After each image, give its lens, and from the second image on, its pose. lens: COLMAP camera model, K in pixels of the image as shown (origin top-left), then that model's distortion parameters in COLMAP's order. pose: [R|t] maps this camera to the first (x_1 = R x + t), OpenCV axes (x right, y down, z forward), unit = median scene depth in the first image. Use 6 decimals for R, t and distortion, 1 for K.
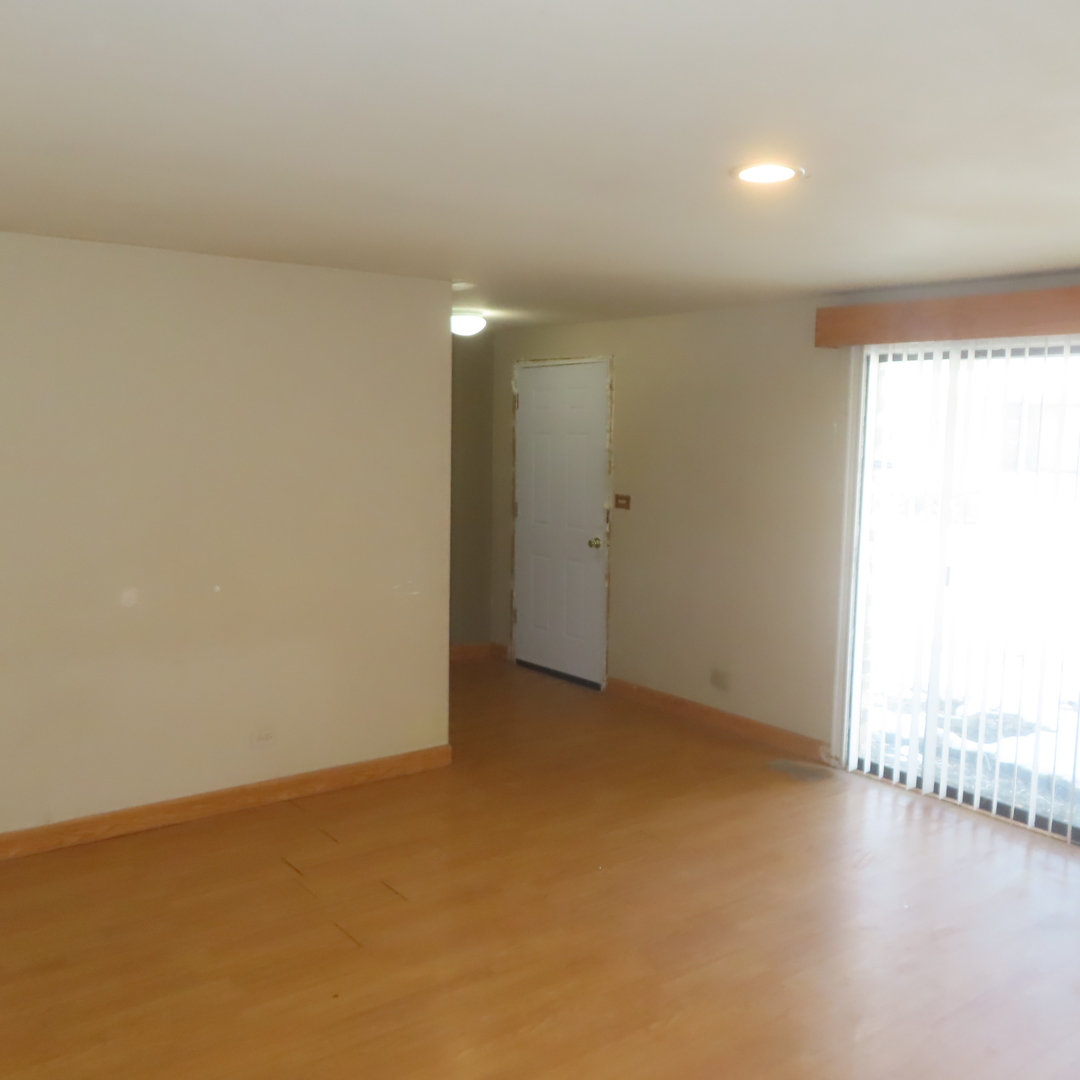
lens RADIAL K [[1070.7, 0, 540.0], [0, 1070.7, 540.0], [0, 0, 1]] dist [-0.001855, 0.001269]
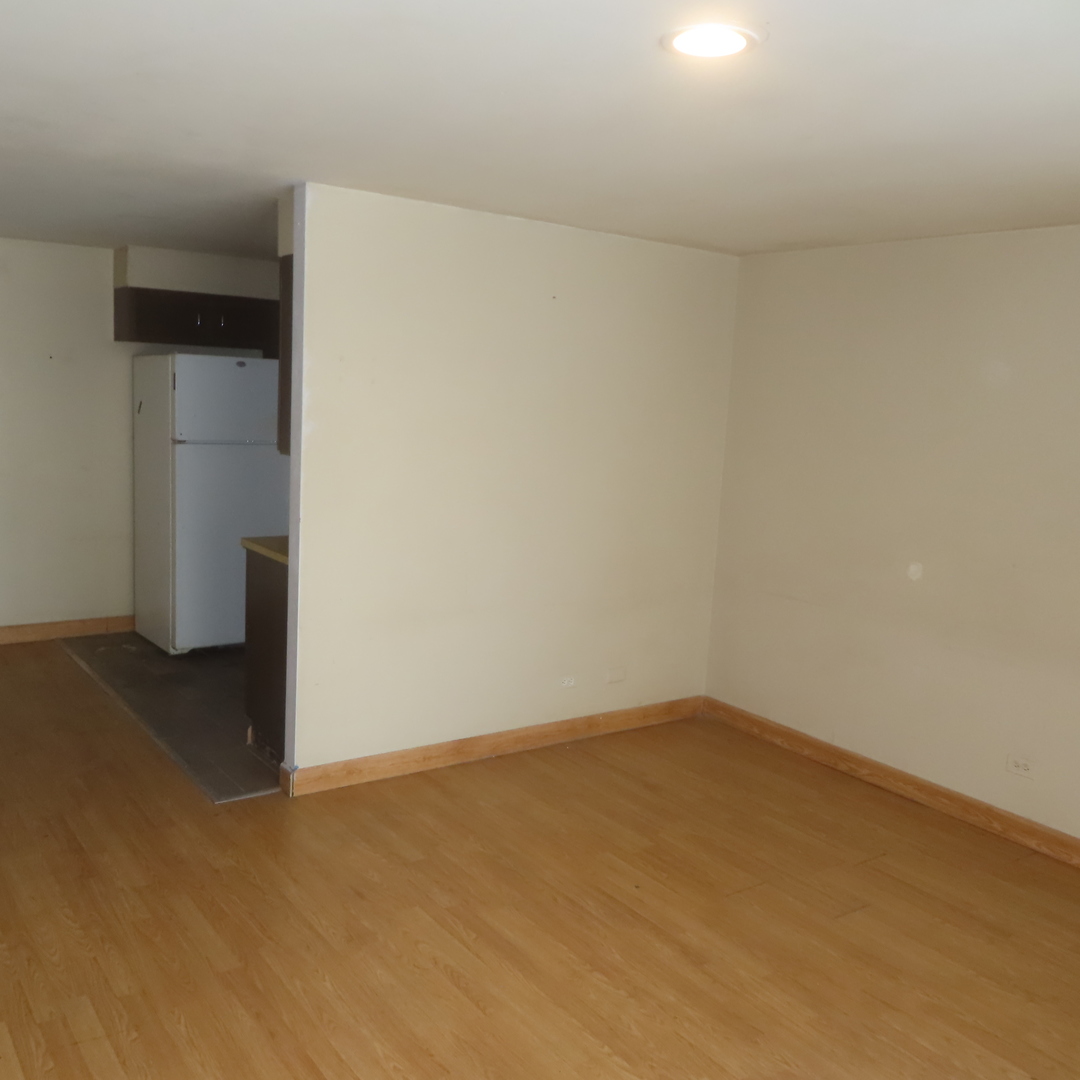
lens RADIAL K [[1070.7, 0, 540.0], [0, 1070.7, 540.0], [0, 0, 1]] dist [-0.001855, 0.001269]
pose [[0.000670, 0.136599, -0.990626, 0.660269], [-0.181547, 0.974181, 0.134208, -0.052484], [0.983382, 0.179755, 0.025452, 0.595133]]
